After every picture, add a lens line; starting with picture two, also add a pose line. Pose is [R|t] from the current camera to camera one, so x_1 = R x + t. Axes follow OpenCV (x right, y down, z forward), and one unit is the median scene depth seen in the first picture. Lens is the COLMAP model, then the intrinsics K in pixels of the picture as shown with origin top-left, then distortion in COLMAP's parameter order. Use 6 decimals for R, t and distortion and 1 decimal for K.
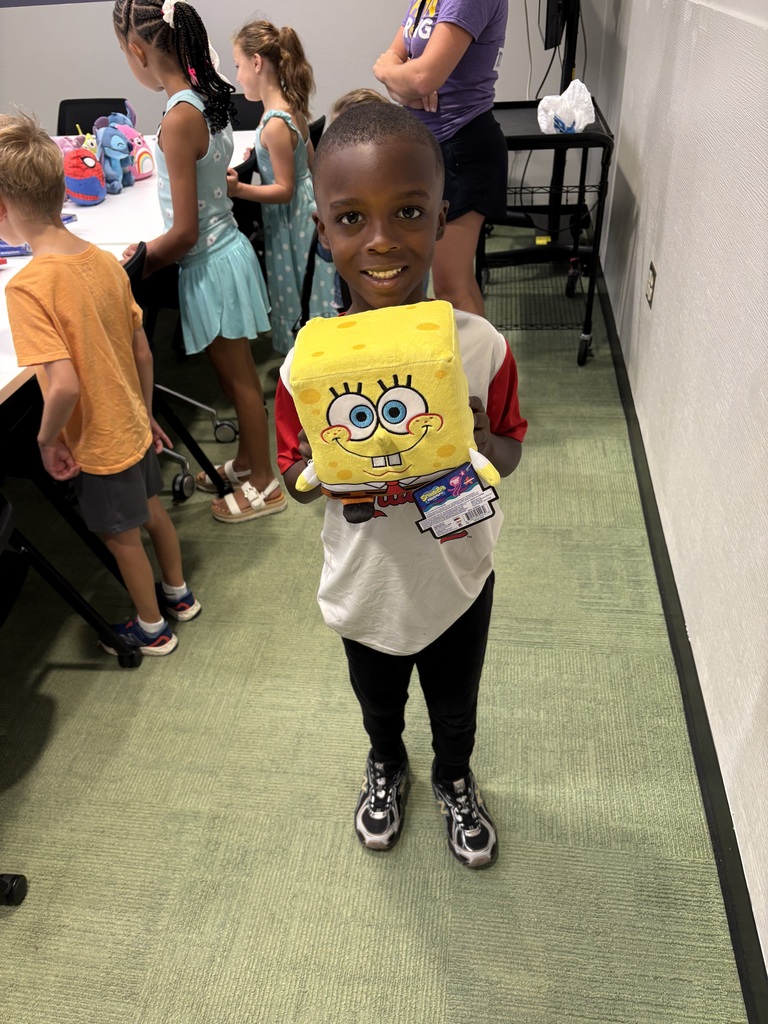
lens RADIAL K [[776.1, 0, 384.0], [0, 776.1, 512.0], [0, 0, 1]] dist [0.008505, -0.003310]
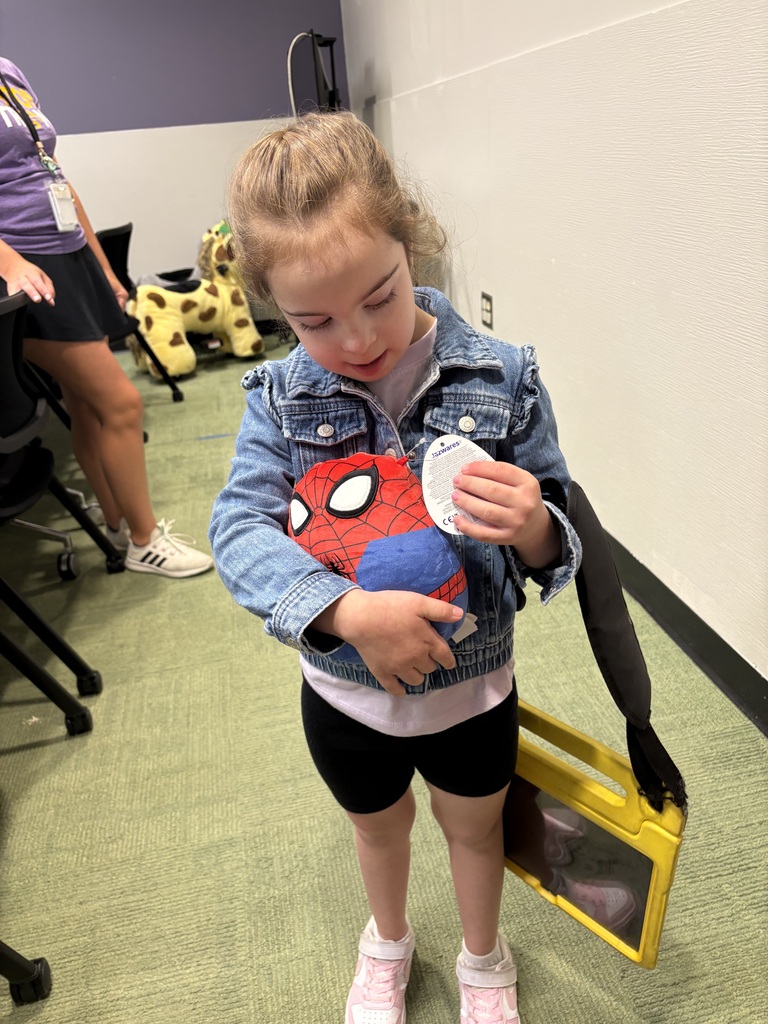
lens RADIAL K [[776.1, 0, 384.0], [0, 776.1, 512.0], [0, 0, 1]] dist [0.008505, -0.003310]
pose [[0.940505, -0.161380, 0.299009, -0.266559], [0.217350, 0.962155, -0.164366, 0.207779], [-0.261167, 0.219576, 0.939988, 0.067541]]
